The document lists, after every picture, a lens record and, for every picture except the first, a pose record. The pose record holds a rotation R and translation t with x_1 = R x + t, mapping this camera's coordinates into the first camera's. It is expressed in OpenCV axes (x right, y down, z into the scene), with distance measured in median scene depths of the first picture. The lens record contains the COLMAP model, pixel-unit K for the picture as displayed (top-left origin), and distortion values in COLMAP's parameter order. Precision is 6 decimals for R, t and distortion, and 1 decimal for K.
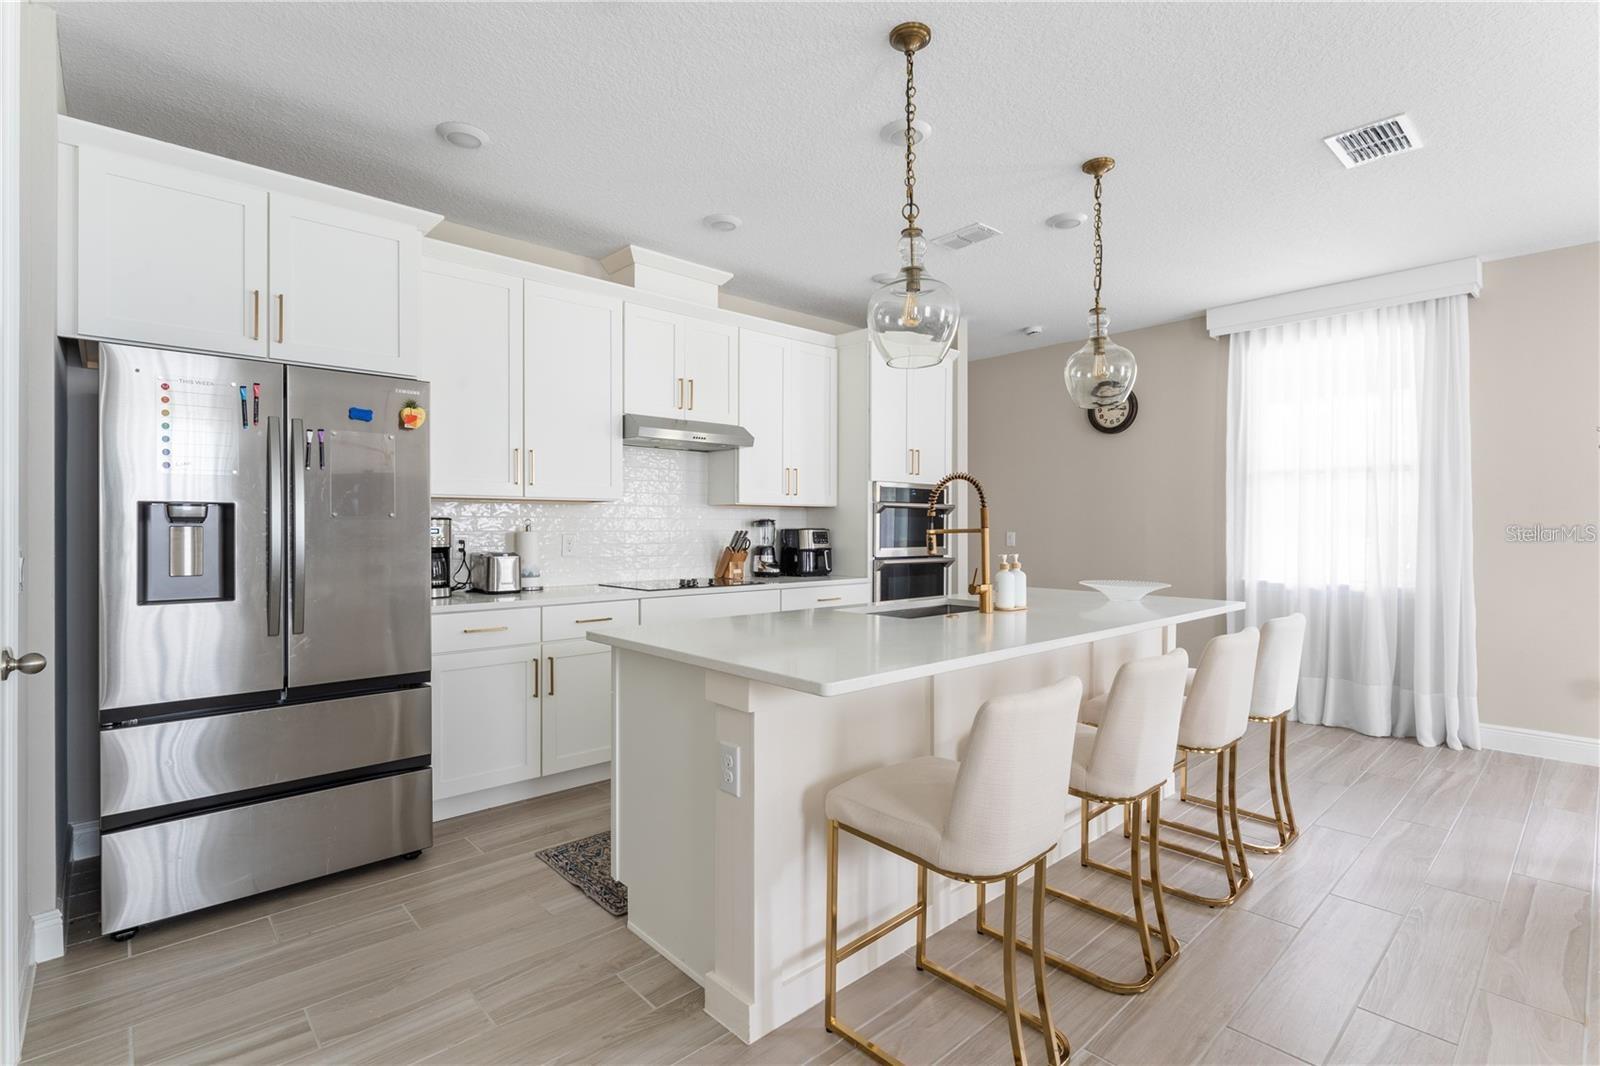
lens RADIAL K [[756.6, 0, 805.5], [0, 756.6, 528.6], [0, 0, 1]] dist [-0.003841, -0.000217]
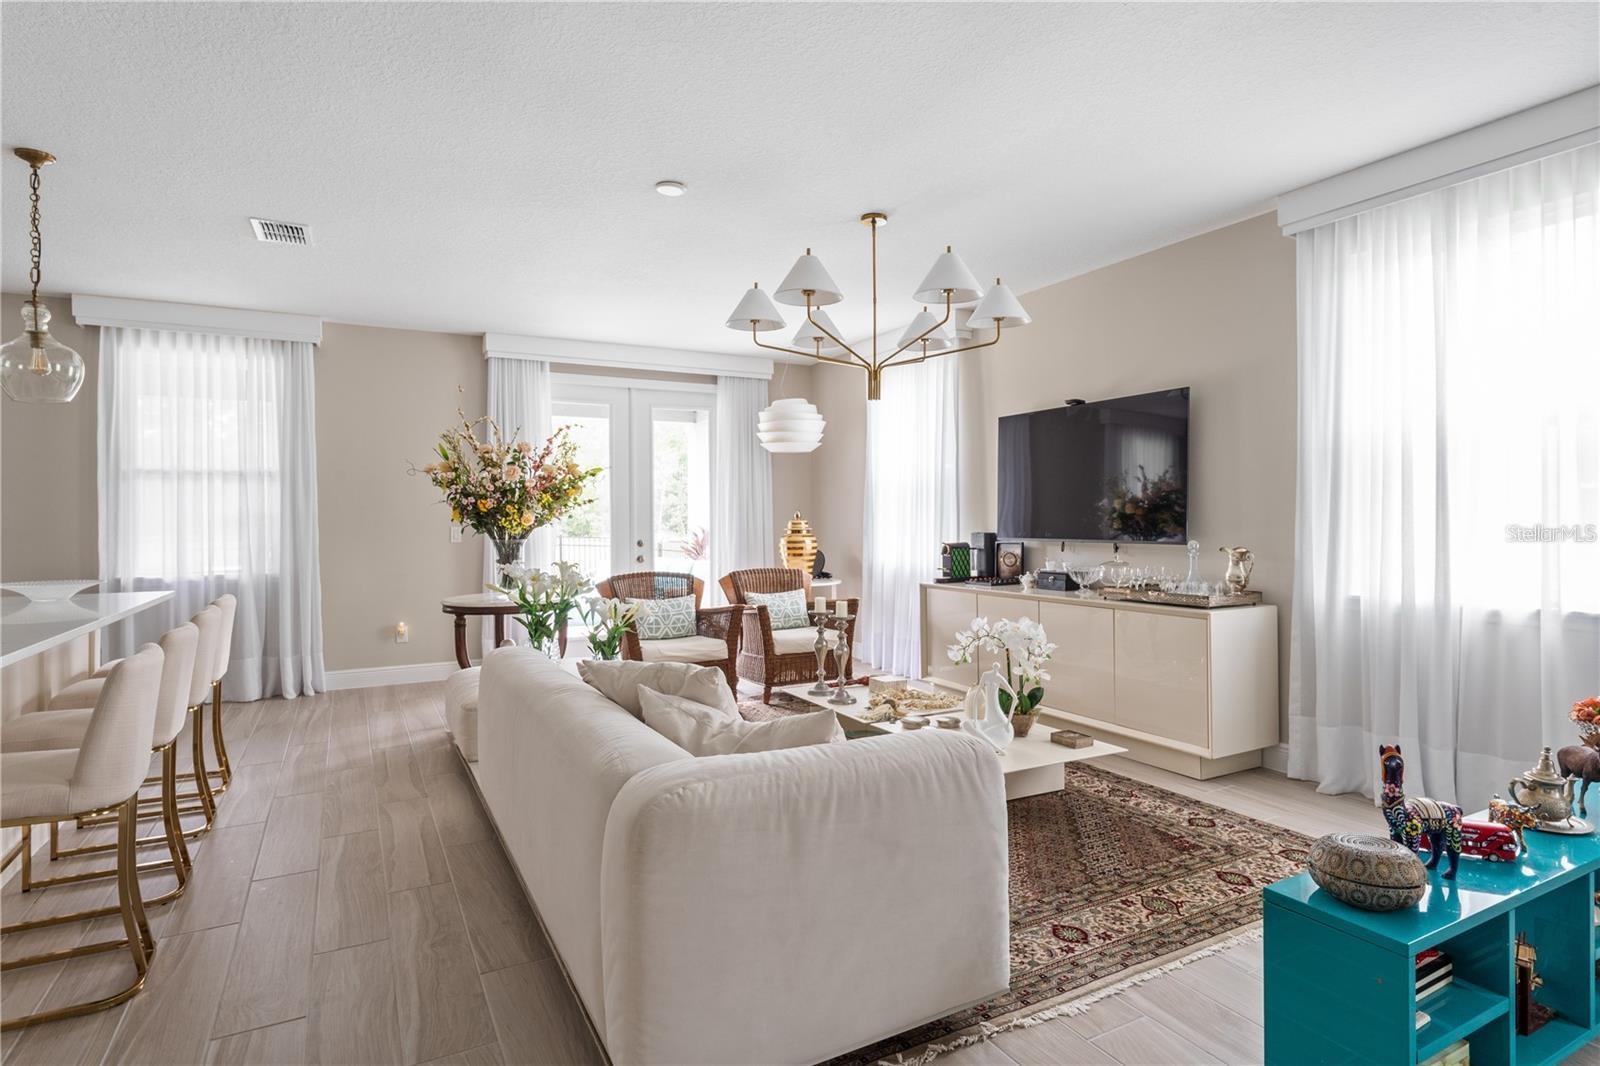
lens RADIAL K [[845.7, 0, 804.4], [0, 845.7, 526.3], [0, 0, 1]] dist [0.000886, 0.000208]
pose [[0.246909, -0.007411, 0.969010, -0.317548], [0.007575, 0.999955, 0.005718, 0.001086], [-0.969009, 0.005929, 0.246954, -0.172129]]
